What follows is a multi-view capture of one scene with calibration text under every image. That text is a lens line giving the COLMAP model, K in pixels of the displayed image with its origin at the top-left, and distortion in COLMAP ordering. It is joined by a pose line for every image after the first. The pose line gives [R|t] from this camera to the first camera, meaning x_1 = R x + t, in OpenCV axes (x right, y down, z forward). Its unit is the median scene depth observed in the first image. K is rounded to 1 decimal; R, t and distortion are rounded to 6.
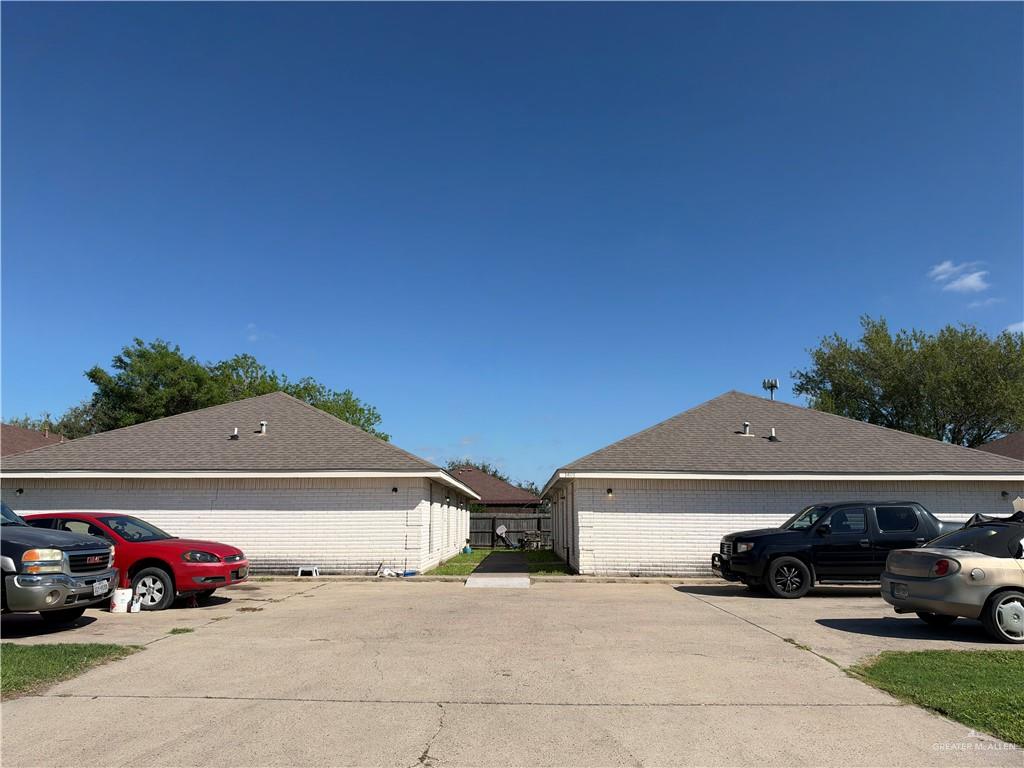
lens RADIAL K [[759.0, 0, 526.0], [0, 759.0, 343.0], [0, 0, 1]] dist [0.006331, -0.049572]
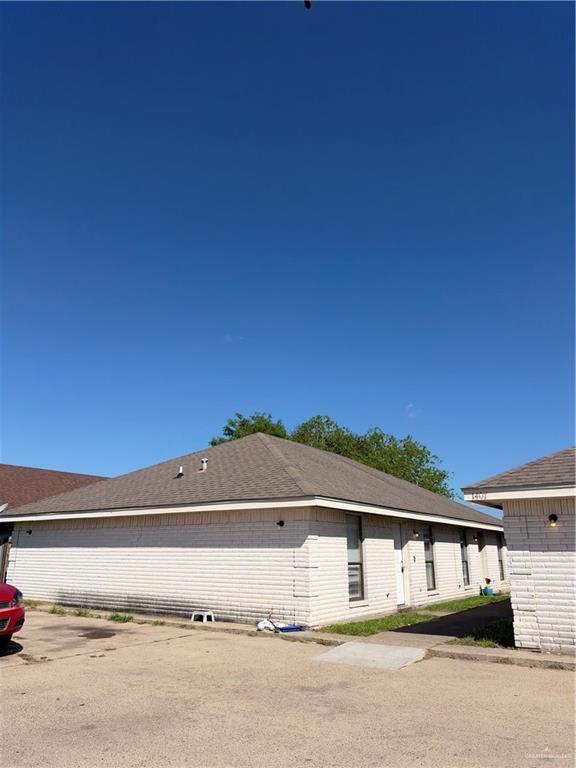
lens RADIAL K [[569.2, 0, 287.2], [0, 569.2, 370.3], [0, 0, 1]] dist [0.006331, -0.049572]
pose [[0.823152, -0.166701, -0.542799, 0.208862], [0.122991, 0.985585, -0.116172, 0.099084], [0.554341, 0.028868, 0.831789, 0.466995]]
